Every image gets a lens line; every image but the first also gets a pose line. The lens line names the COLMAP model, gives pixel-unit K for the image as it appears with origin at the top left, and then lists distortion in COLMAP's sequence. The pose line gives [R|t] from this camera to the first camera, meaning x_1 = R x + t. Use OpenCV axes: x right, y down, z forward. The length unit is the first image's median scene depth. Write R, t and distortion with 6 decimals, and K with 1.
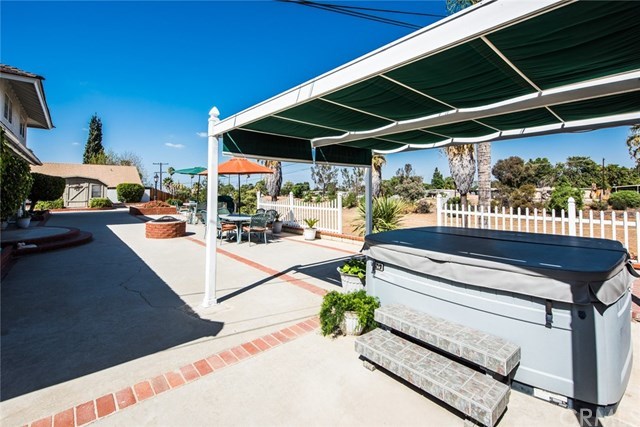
lens RADIAL K [[277.6, 0, 296.8], [0, 277.6, 182.7], [0, 0, 1]] dist [0.003296, -0.002508]
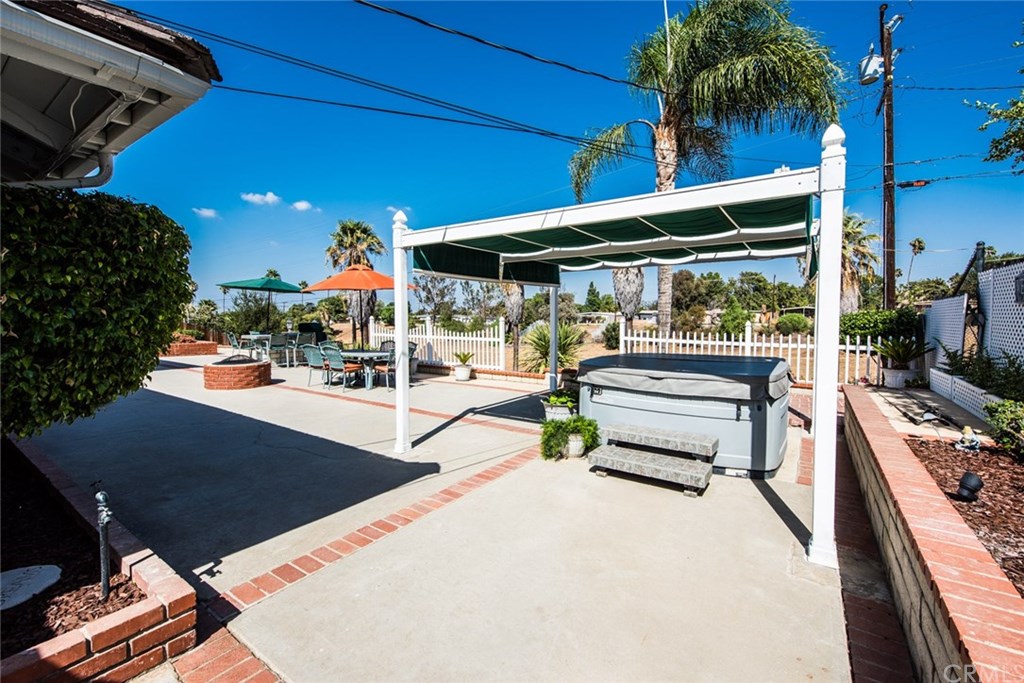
lens RADIAL K [[421.6, 0, 515.3], [0, 421.6, 340.3], [0, 0, 1]] dist [0.004112, 0.000385]
pose [[0.958547, -0.019767, 0.284248, -0.363546], [-0.006071, 0.995947, 0.089734, -0.014041], [-0.284869, -0.087740, 0.954542, -0.312975]]
